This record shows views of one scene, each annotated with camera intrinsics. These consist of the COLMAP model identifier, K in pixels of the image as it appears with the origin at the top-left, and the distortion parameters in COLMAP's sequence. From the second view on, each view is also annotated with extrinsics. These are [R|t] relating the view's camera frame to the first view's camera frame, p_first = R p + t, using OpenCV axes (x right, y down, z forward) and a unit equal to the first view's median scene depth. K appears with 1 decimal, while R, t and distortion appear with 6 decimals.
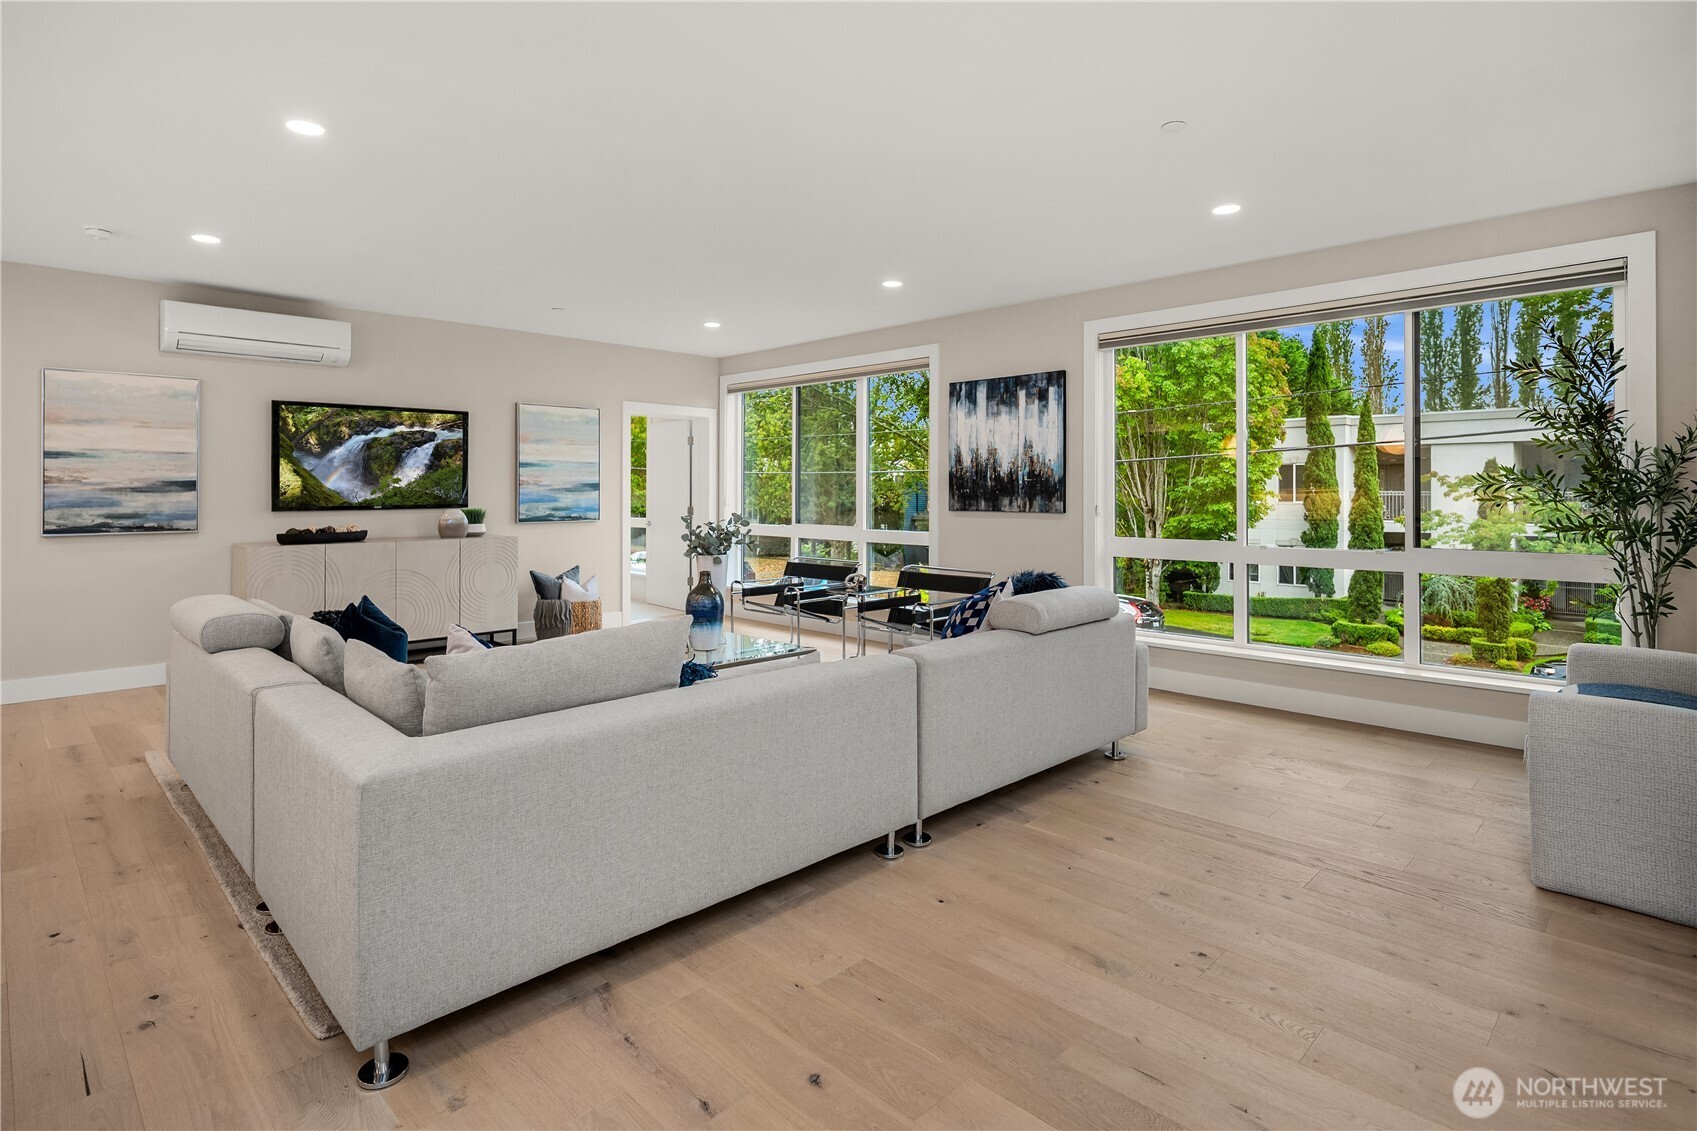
lens RADIAL K [[863.3, 0, 829.3], [0, 863.3, 486.3], [0, 0, 1]] dist [-0.000092, -0.000794]
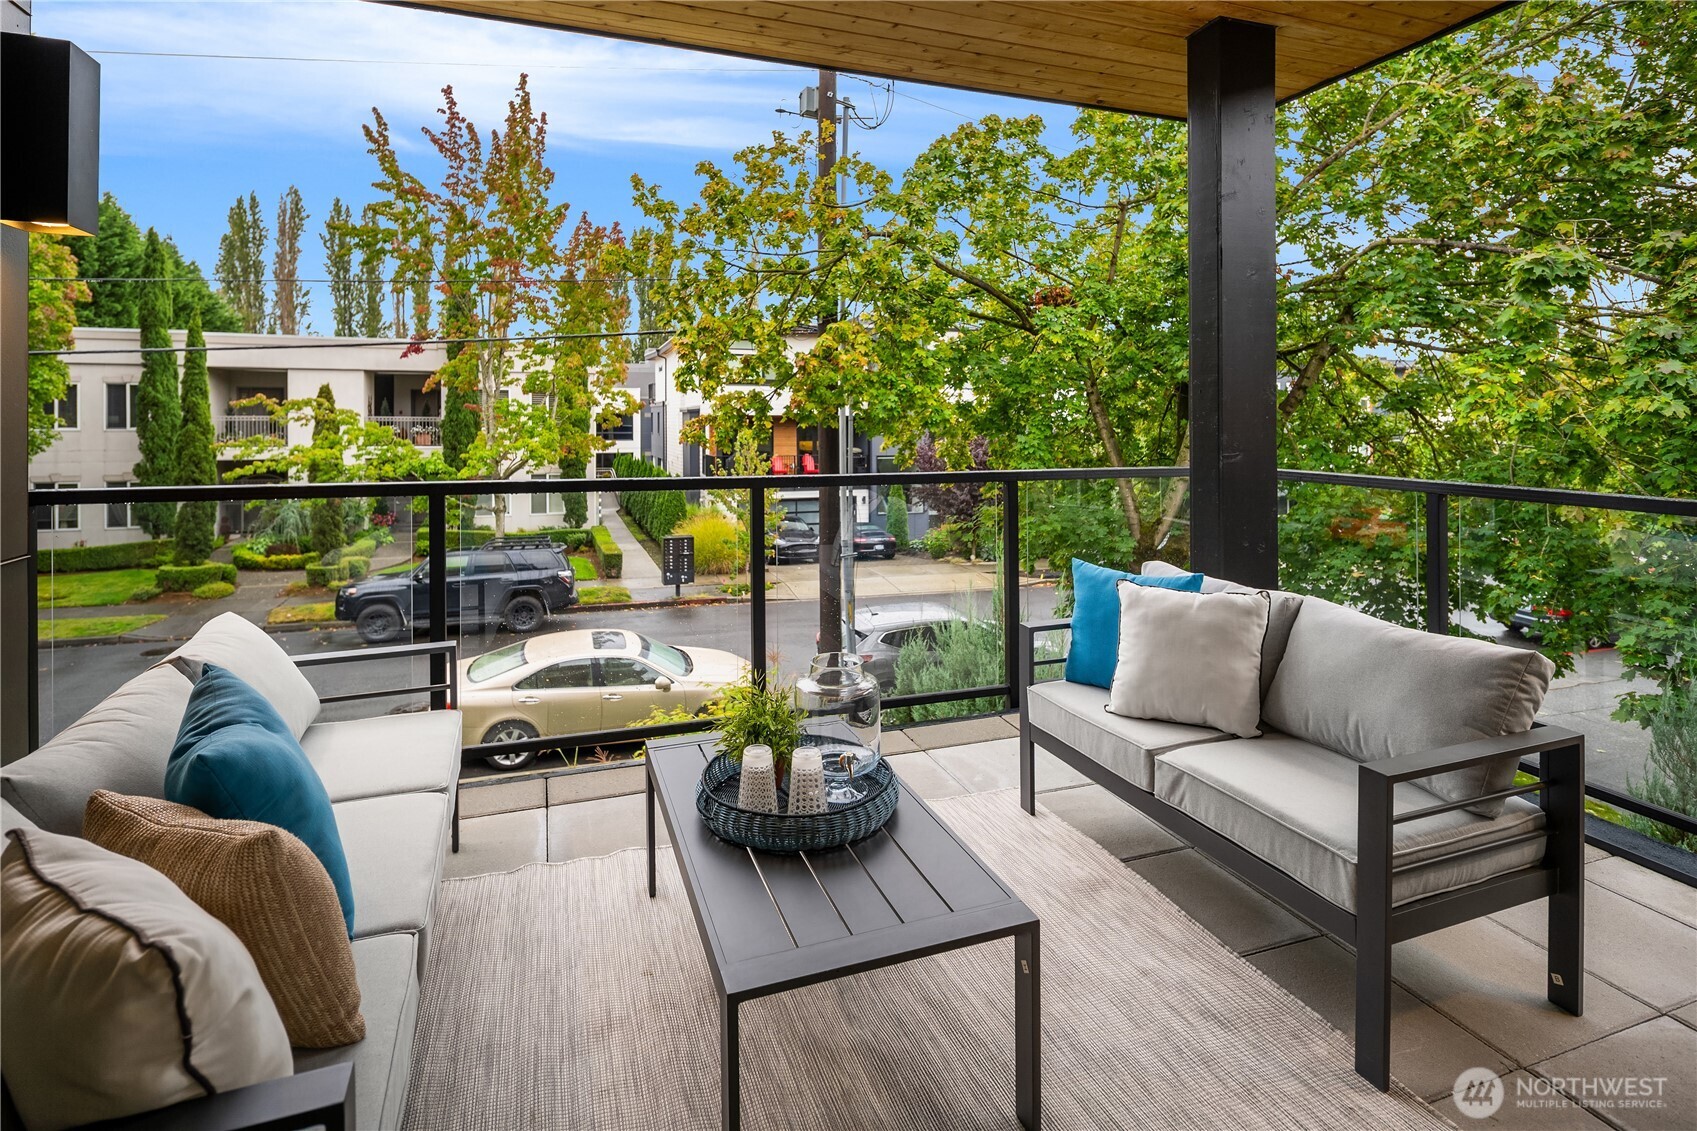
lens RADIAL K [[832.2, 0, 846.4], [0, 832.2, 423.5], [0, 0, 1]] dist [0.001169, 0.000349]
pose [[0.422772, -0.006089, 0.906215, 0.475472], [-0.006494, 0.999931, 0.009748, 0.002030], [-0.906213, -0.010006, 0.422704, 0.116612]]
